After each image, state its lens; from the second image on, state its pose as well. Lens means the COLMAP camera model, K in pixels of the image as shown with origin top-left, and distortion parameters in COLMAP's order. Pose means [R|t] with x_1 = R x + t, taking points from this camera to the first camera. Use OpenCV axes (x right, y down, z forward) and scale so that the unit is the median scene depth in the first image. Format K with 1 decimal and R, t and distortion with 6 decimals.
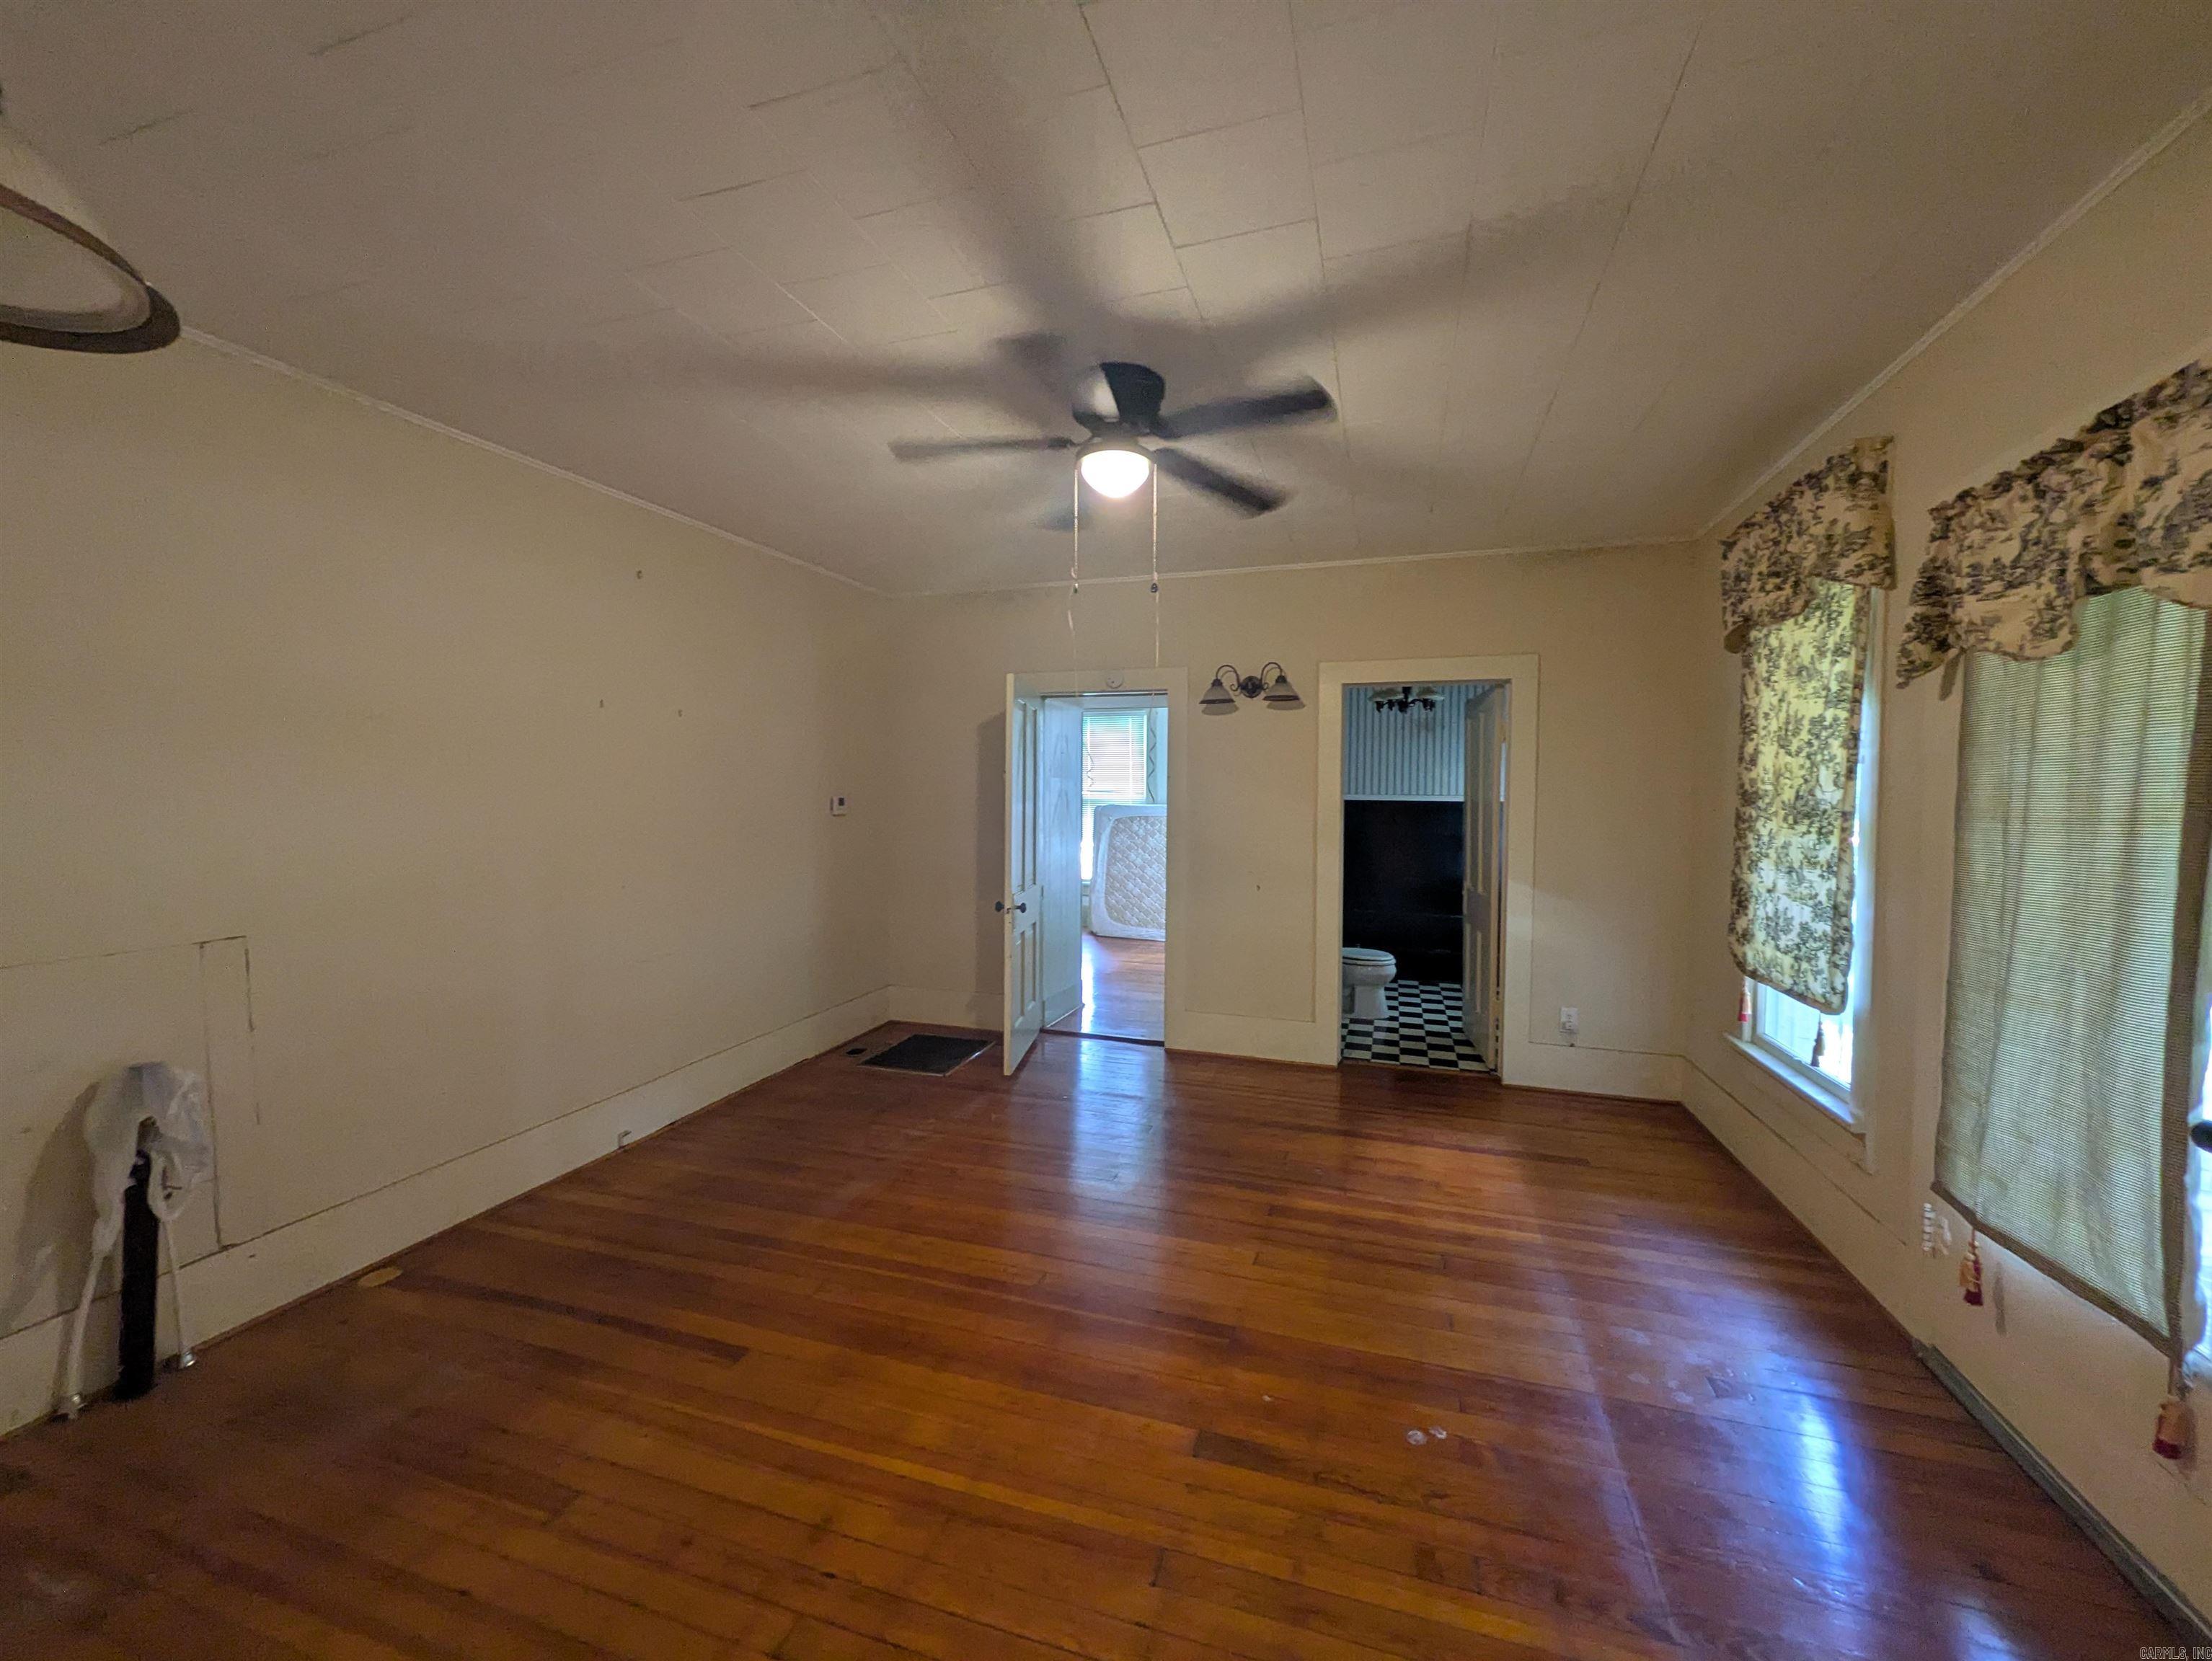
lens RADIAL K [[875.9, 0, 1103.6], [0, 875.9, 831.1], [0, 0, 1]] dist [0.003655, -0.000066]
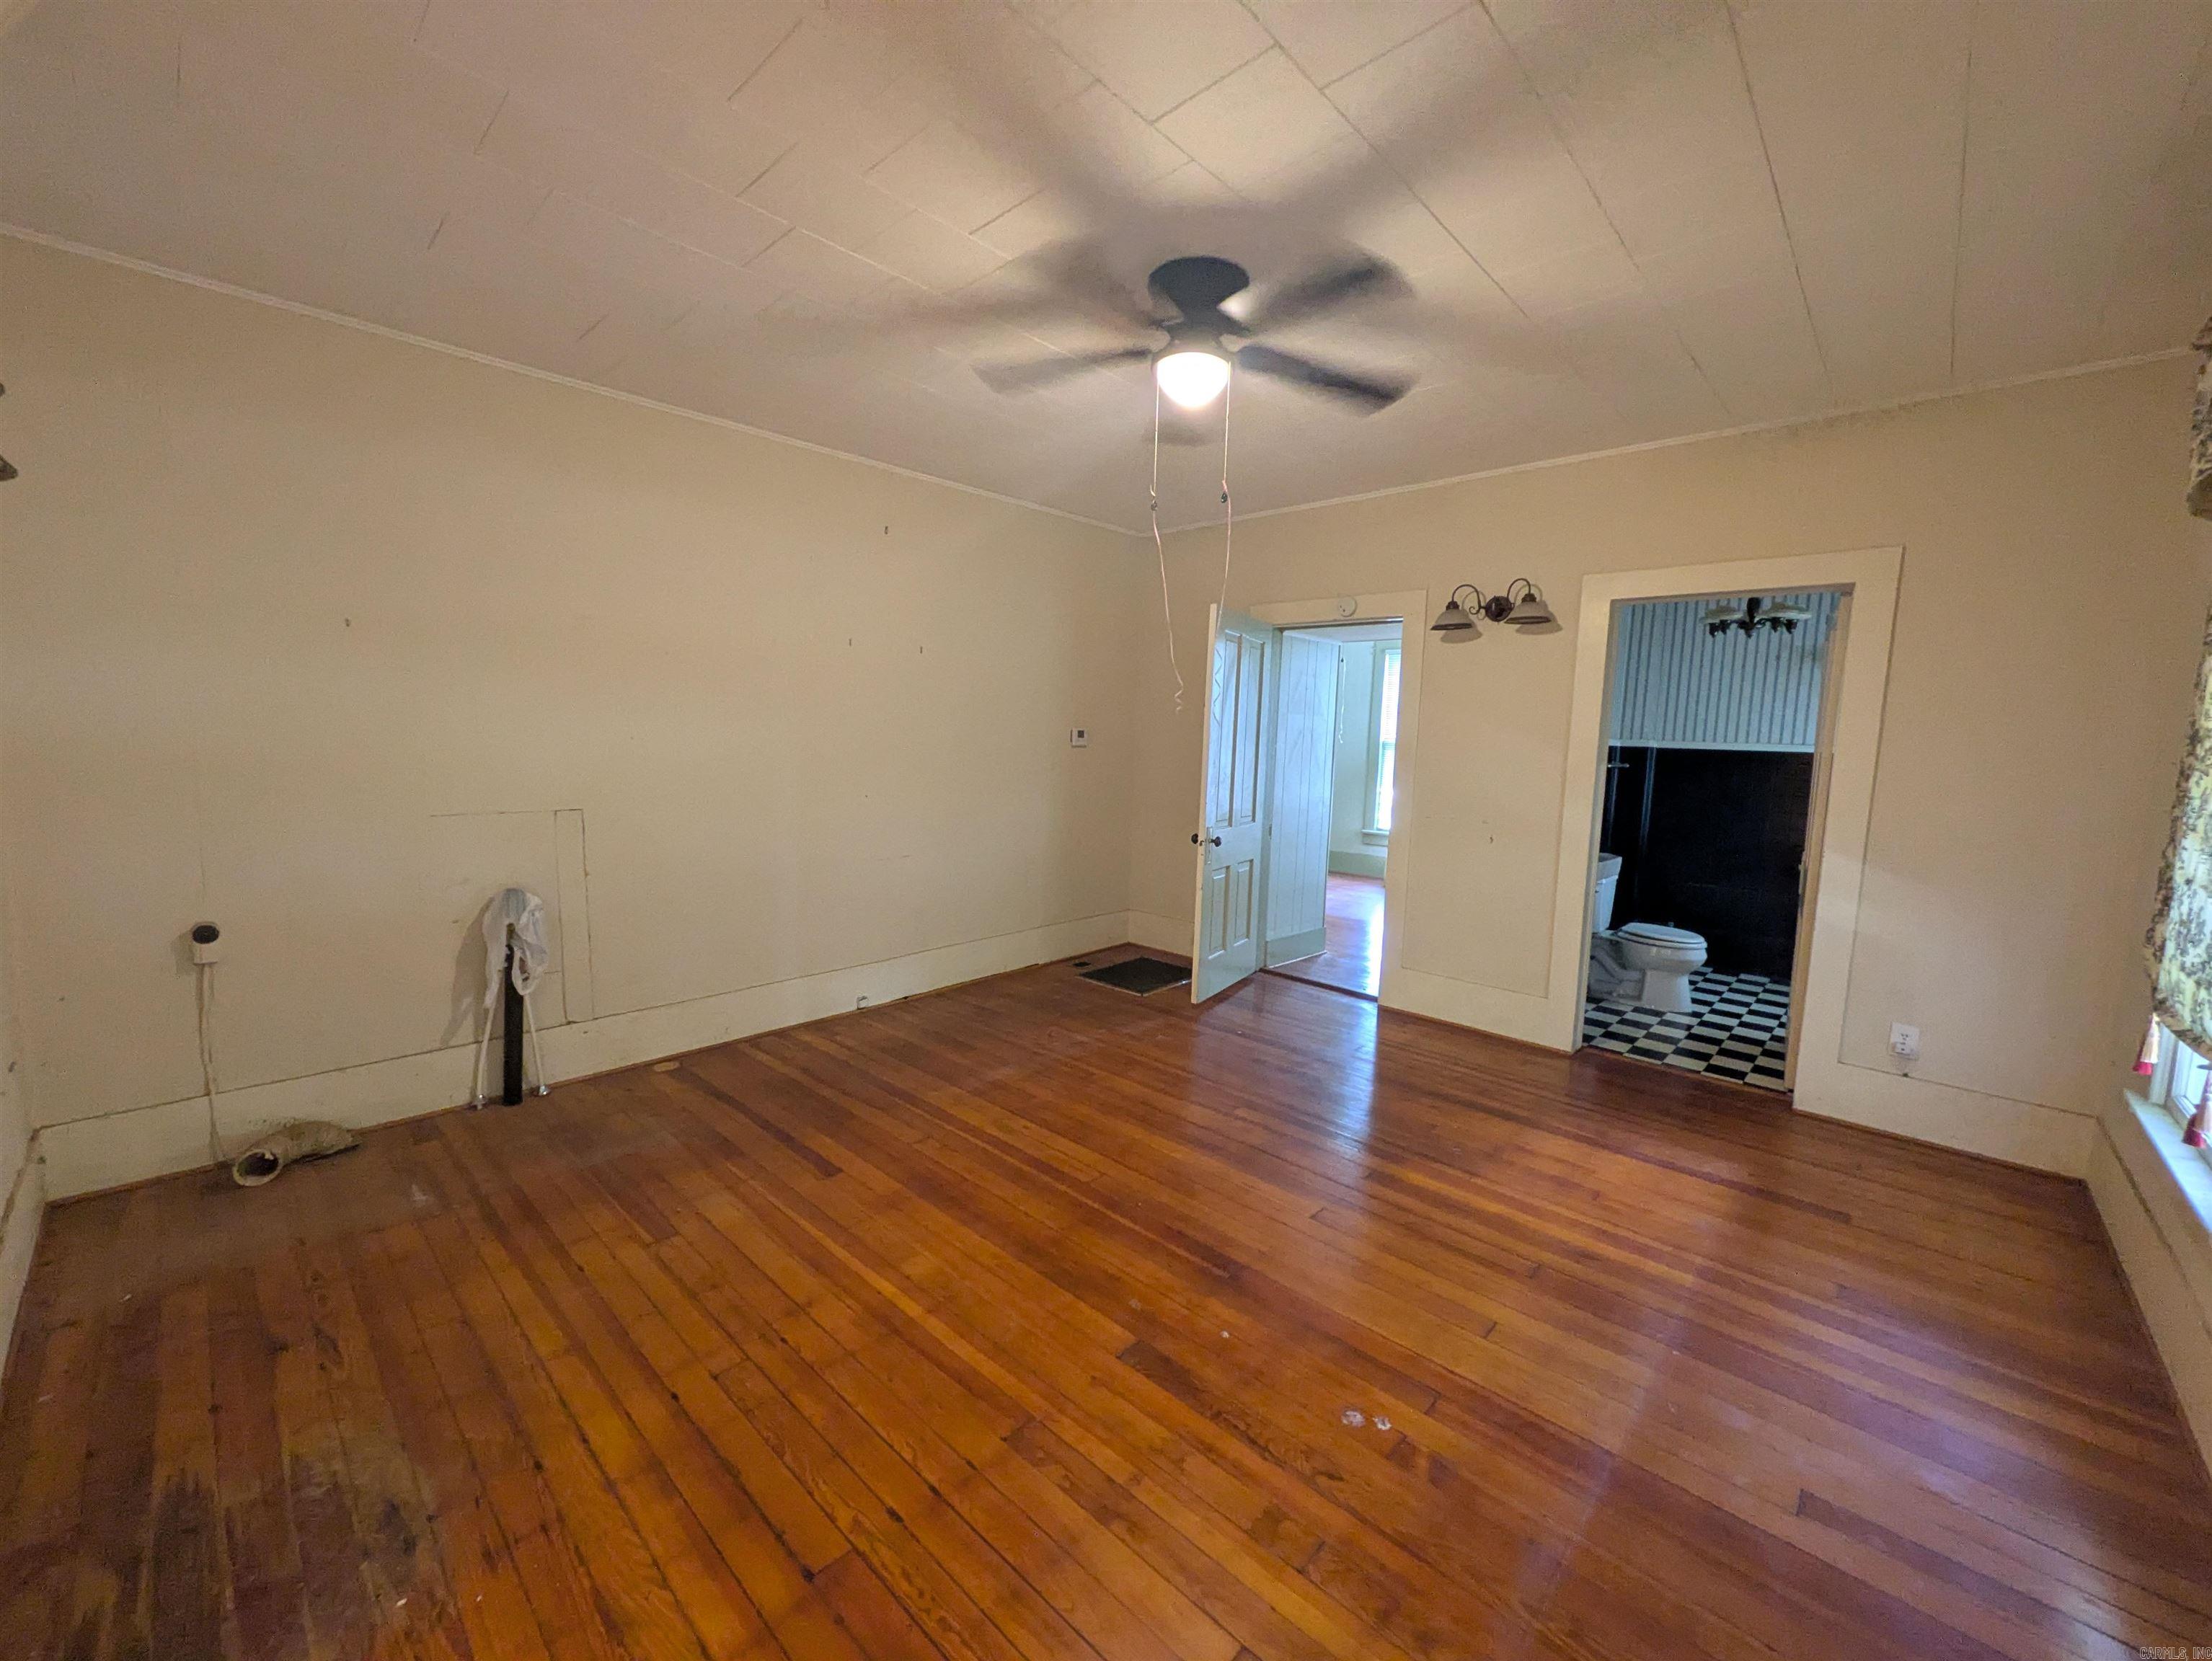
lens RADIAL K [[875.9, 0, 1108.0], [0, 875.9, 833.0], [0, 0, 1]] dist [0.003655, -0.000066]
pose [[0.906287, 0.066564, -0.417387, 0.306120], [-0.041253, 0.996737, 0.069383, 0.019903], [0.420644, -0.045662, 0.906076, 0.060742]]
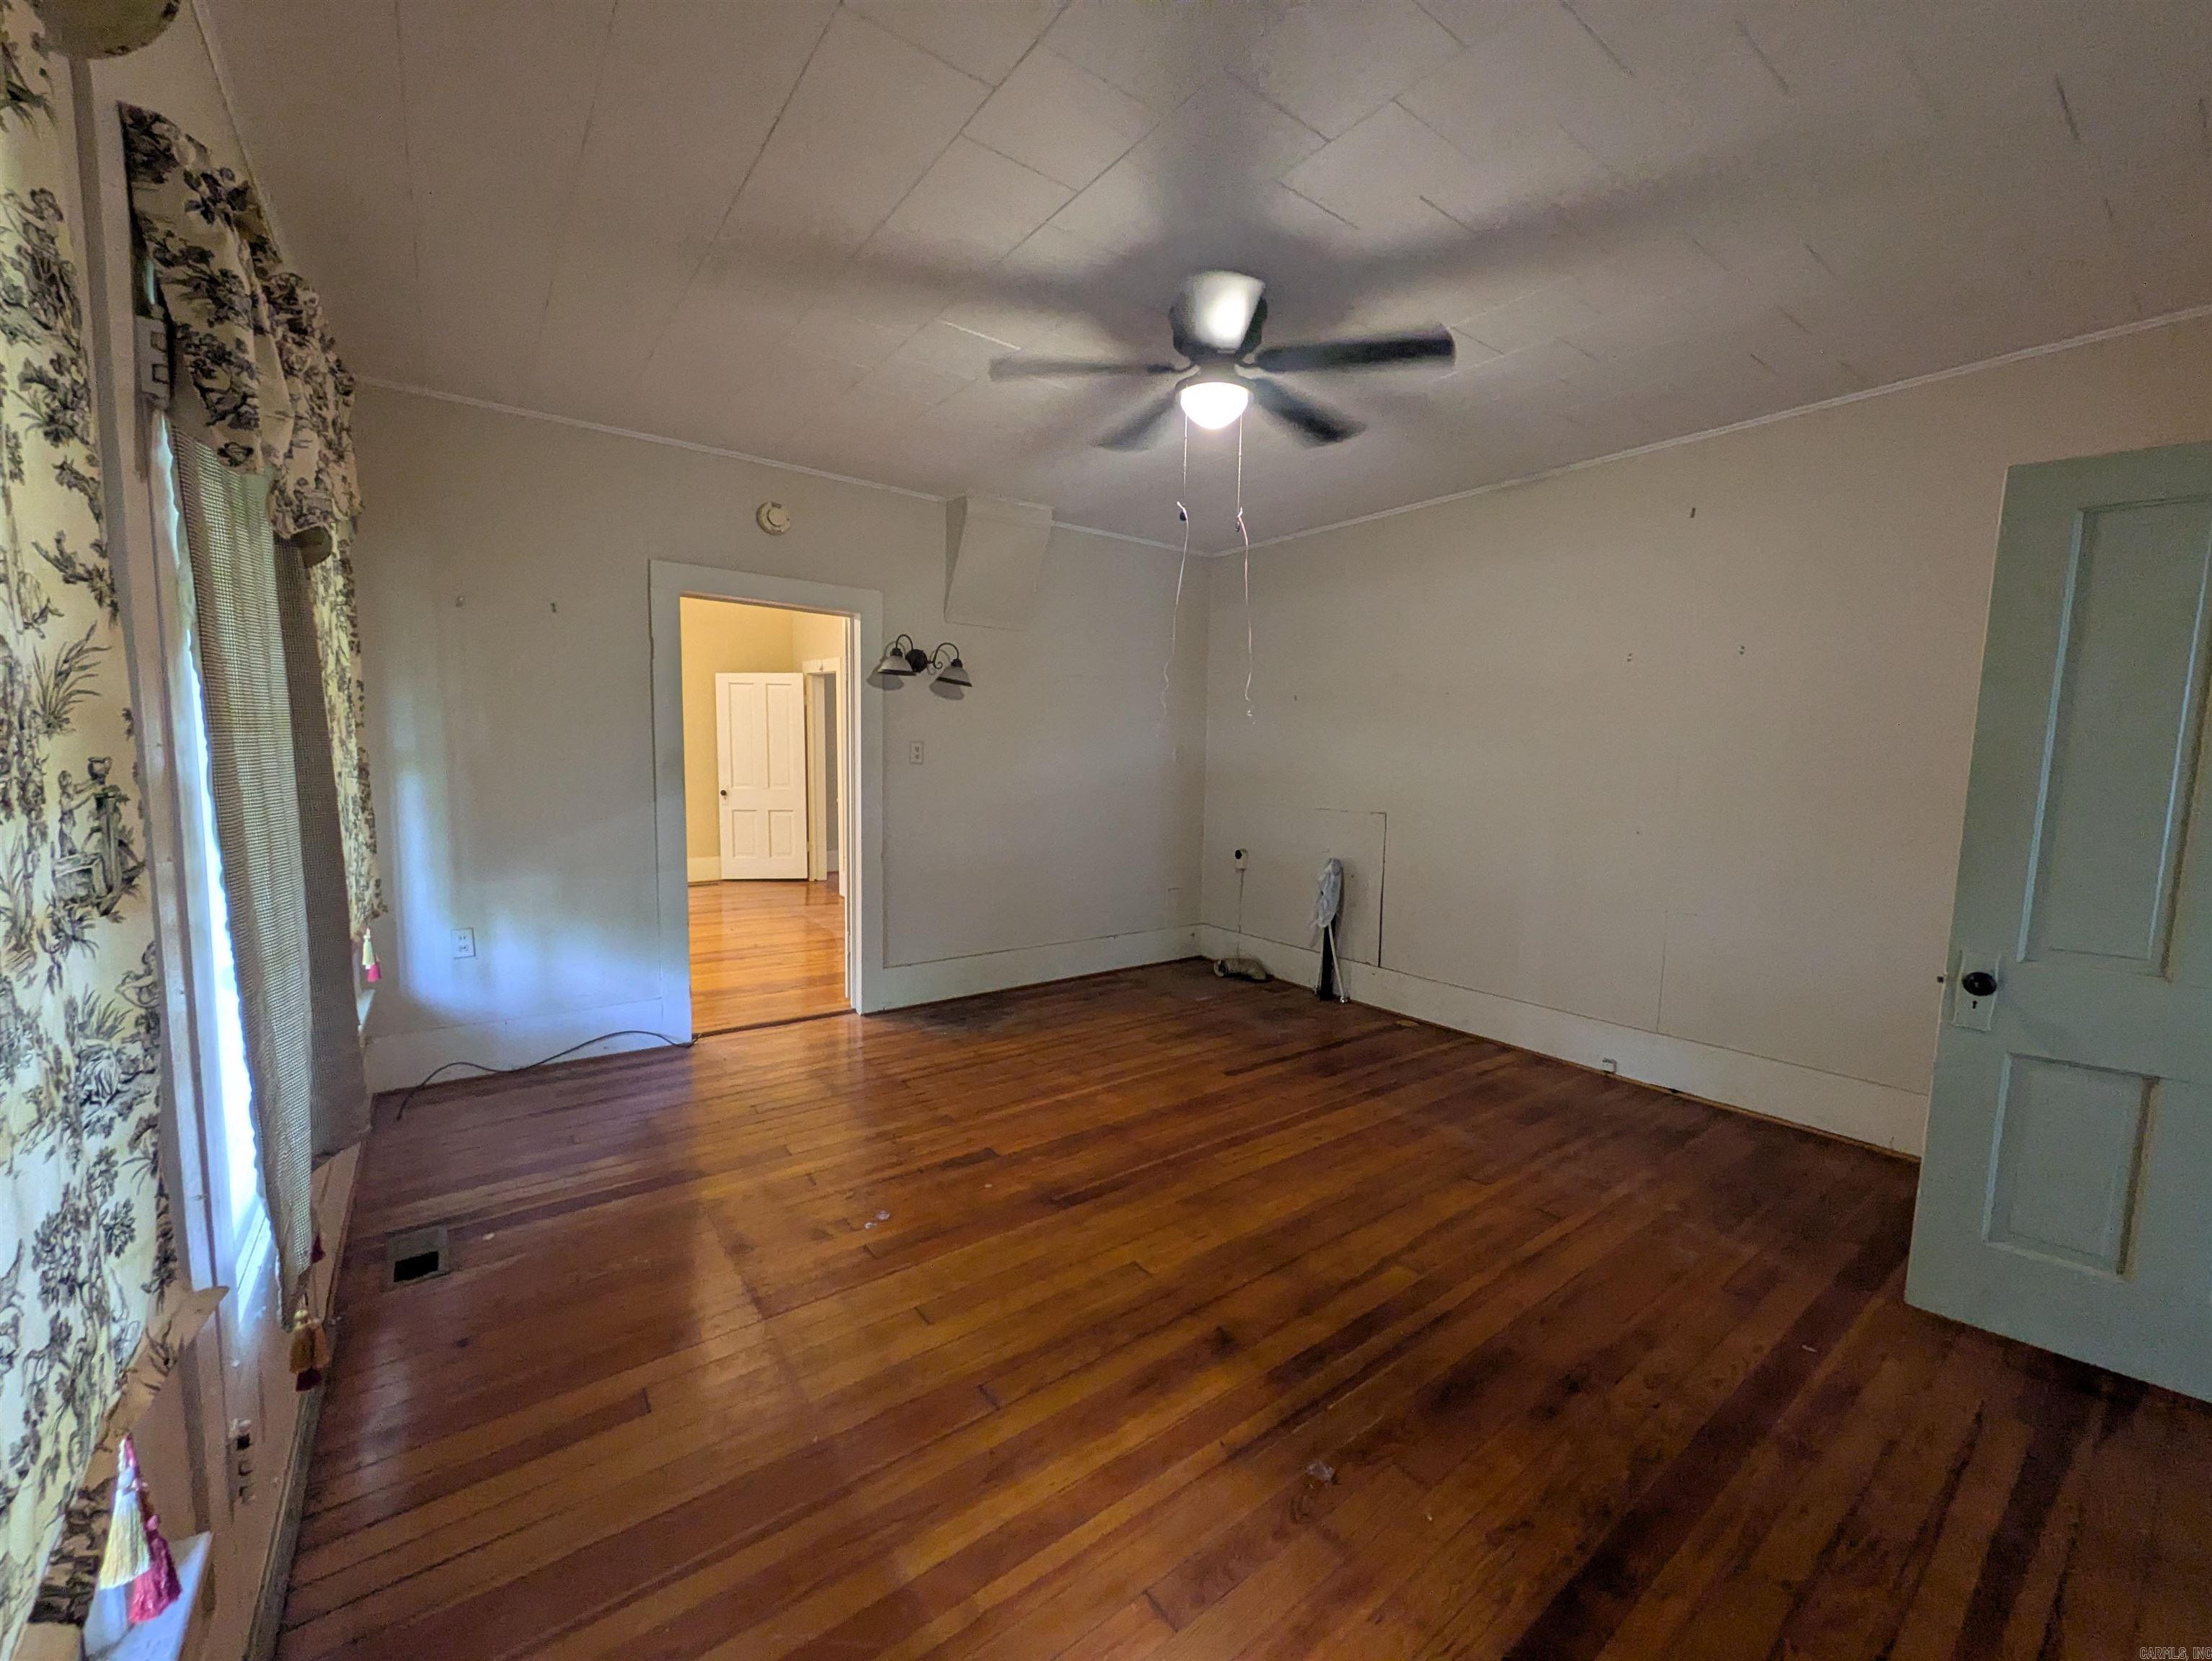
lens RADIAL K [[875.9, 0, 1105.4], [0, 875.9, 831.3], [0, 0, 1]] dist [0.003655, -0.000066]
pose [[-0.574447, 0.065312, -0.815932, 0.783476], [-0.053135, 0.991734, 0.116793, -0.029336], [0.816815, 0.110446, -0.566229, 1.277145]]
